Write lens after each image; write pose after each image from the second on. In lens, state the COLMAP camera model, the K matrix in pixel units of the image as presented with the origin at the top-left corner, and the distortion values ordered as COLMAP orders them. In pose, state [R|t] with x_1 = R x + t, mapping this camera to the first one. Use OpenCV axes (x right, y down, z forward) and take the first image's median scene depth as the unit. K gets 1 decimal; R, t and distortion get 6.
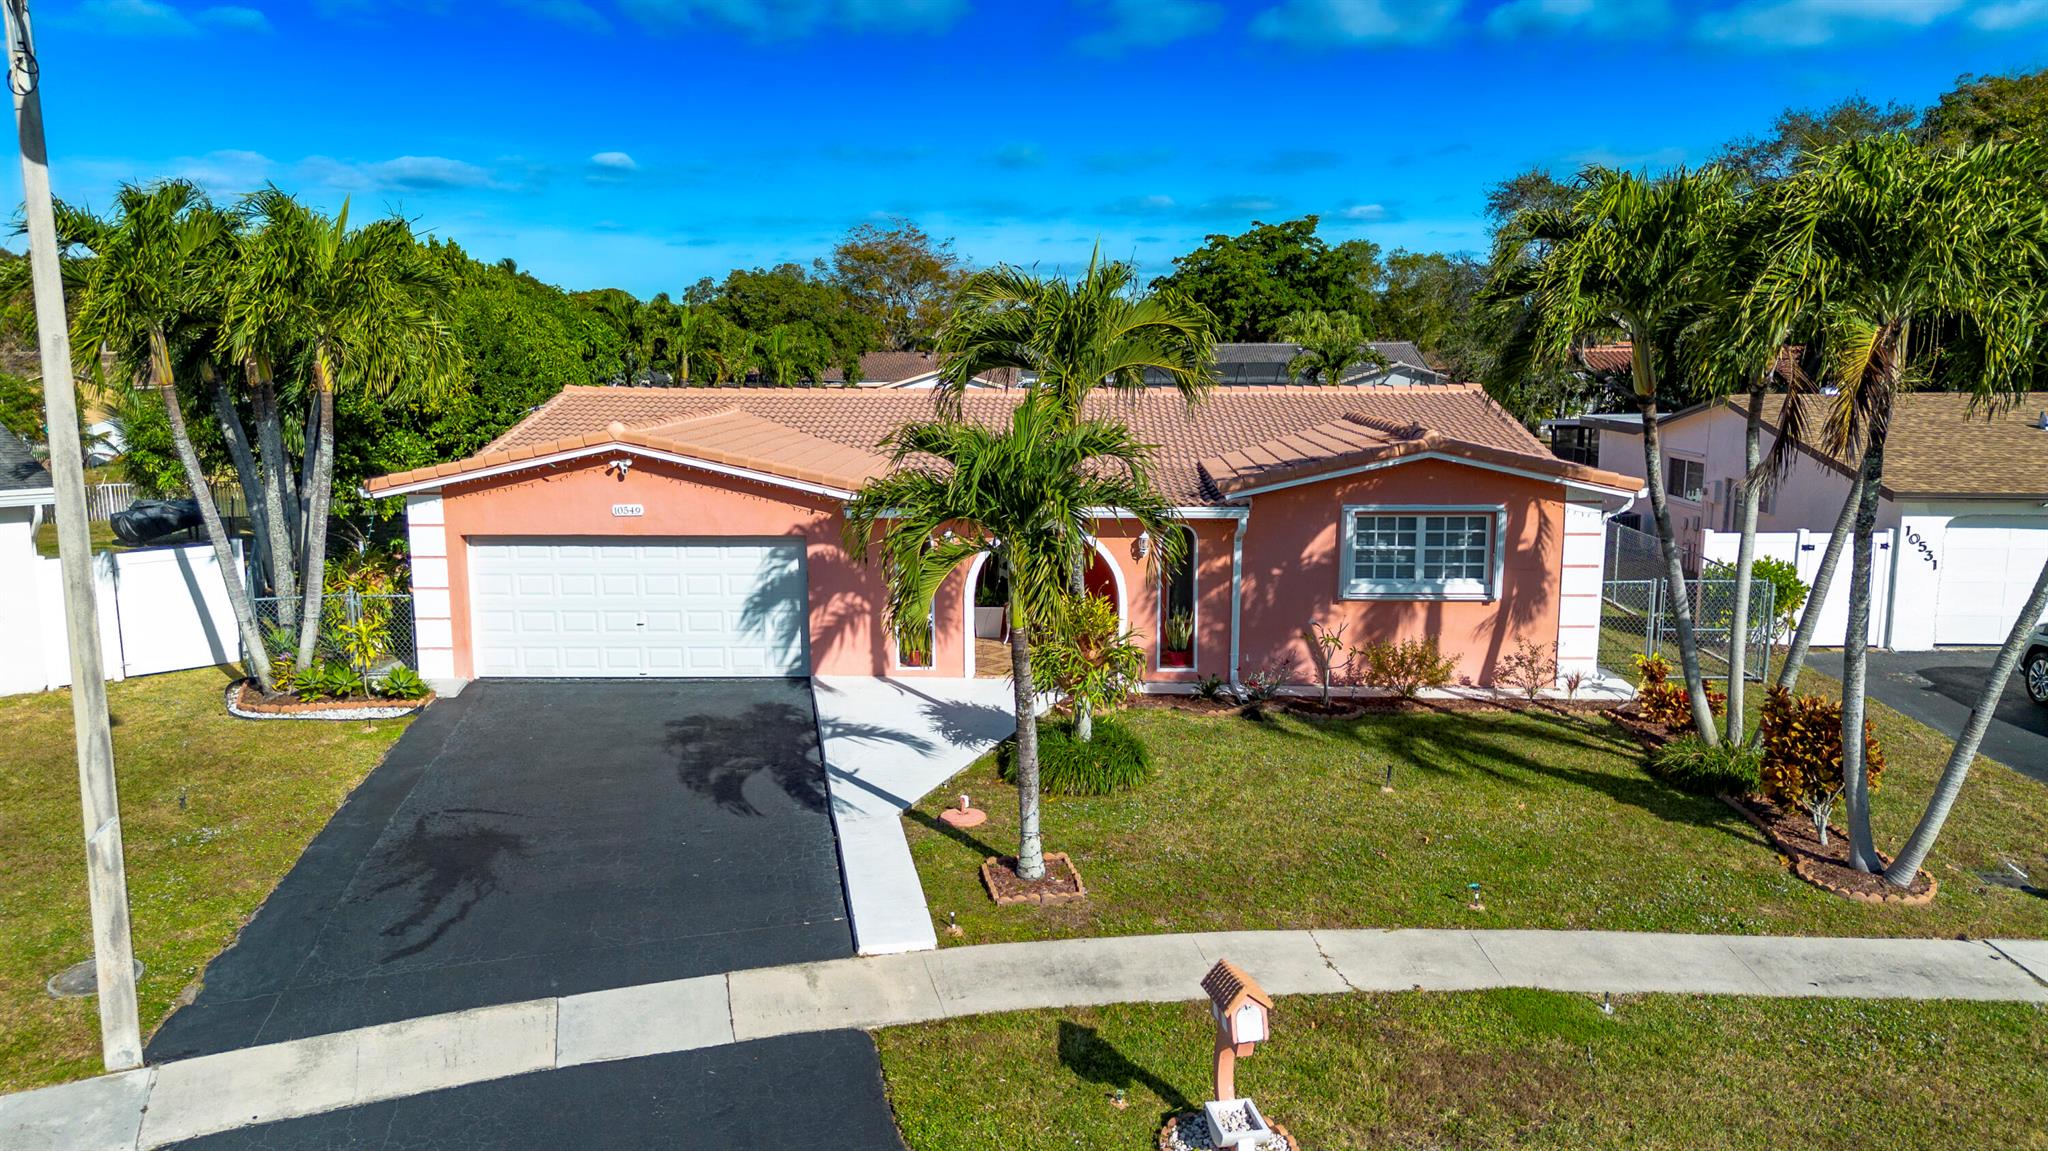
lens RADIAL K [[1451.2, 0, 1024.0], [0, 1451.2, 575.5], [0, 0, 1]] dist [0.071014, -0.076529]
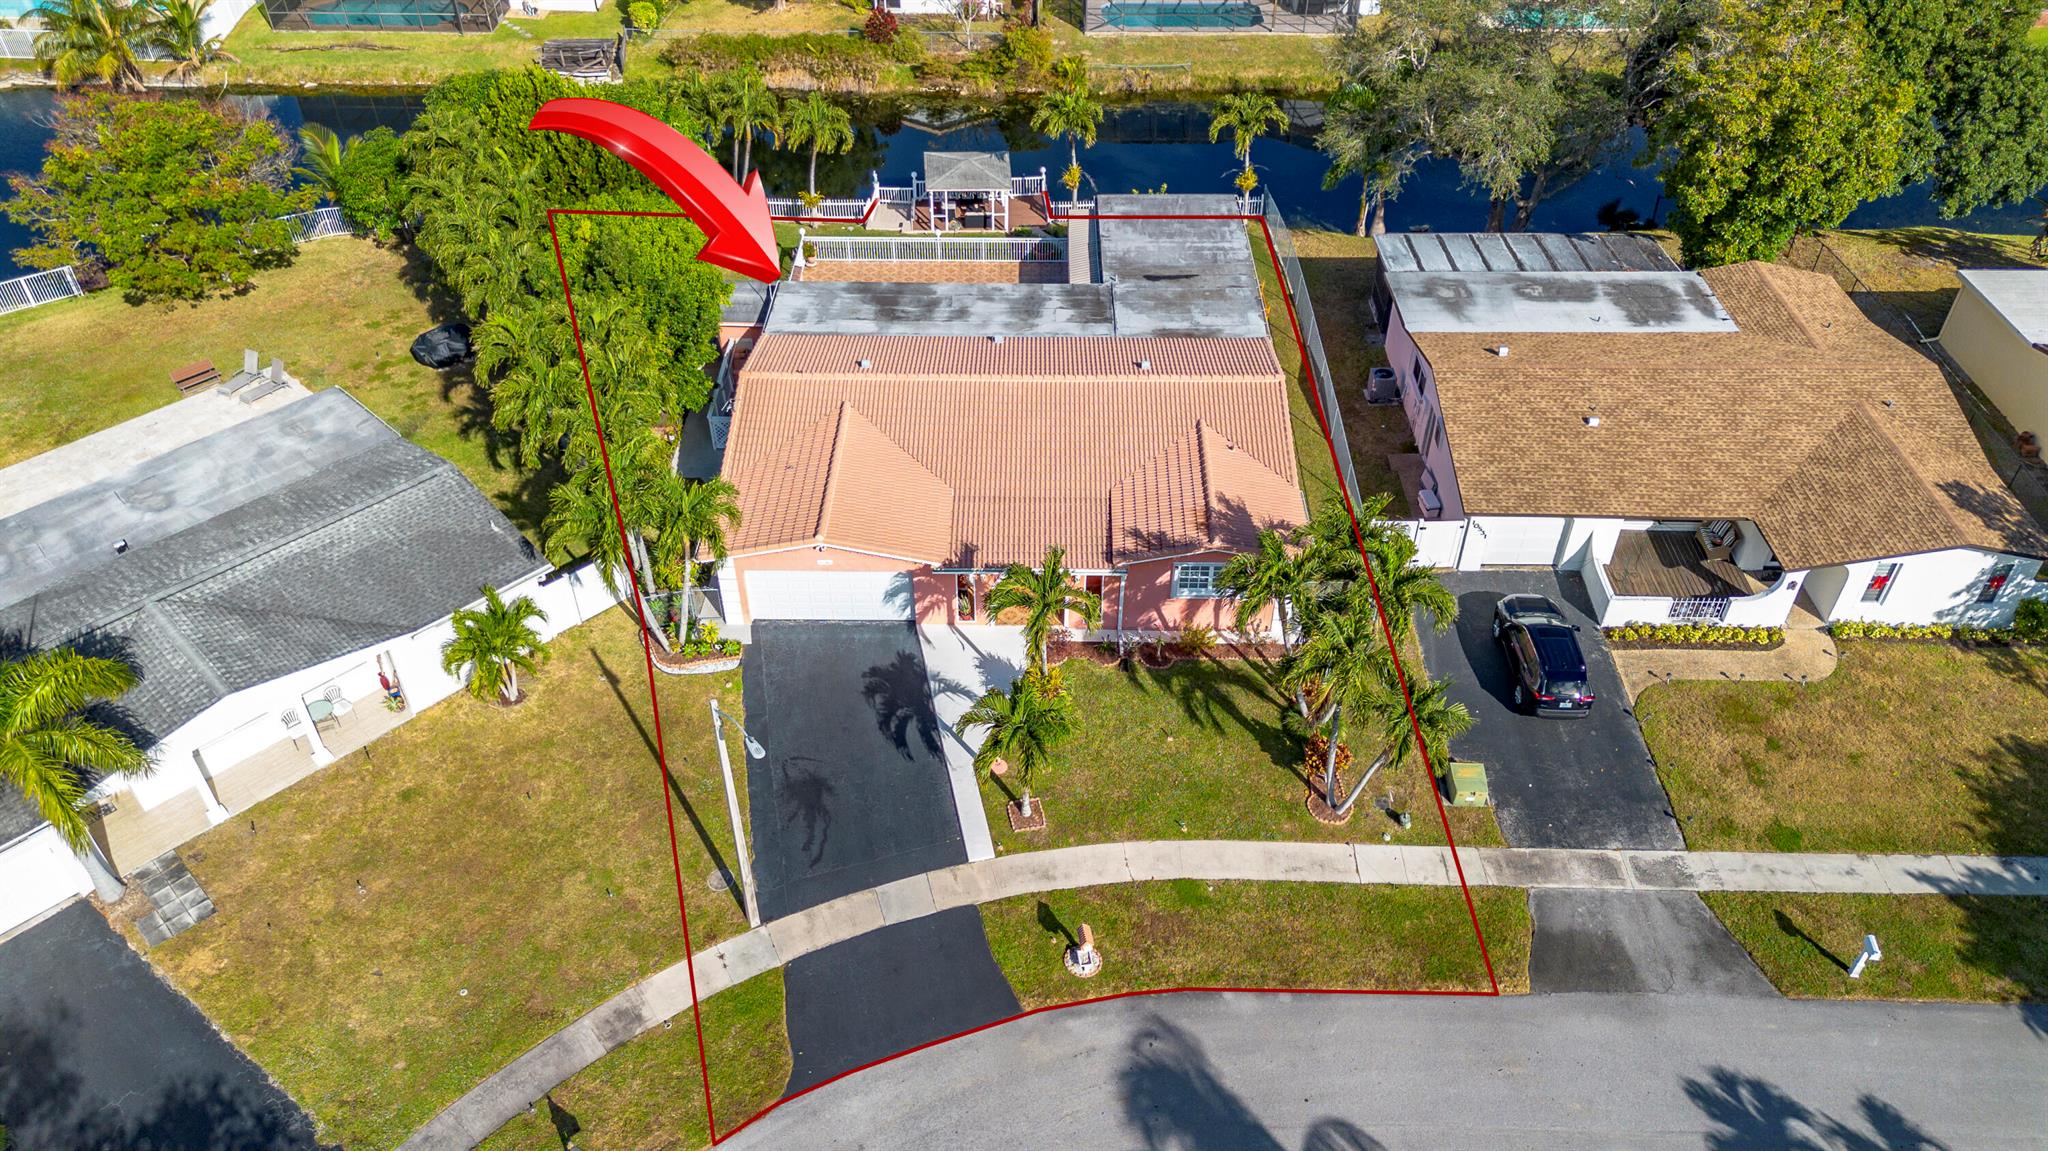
lens RADIAL K [[1451.2, 0, 1024.0], [0, 1451.2, 575.5], [0, 0, 1]] dist [0.071014, -0.076529]
pose [[0.999815, -0.010050, 0.016428, -0.027223], [0.000184, 0.857974, 0.513692, -1.093201], [-0.019258, -0.513594, 0.857817, -0.769435]]
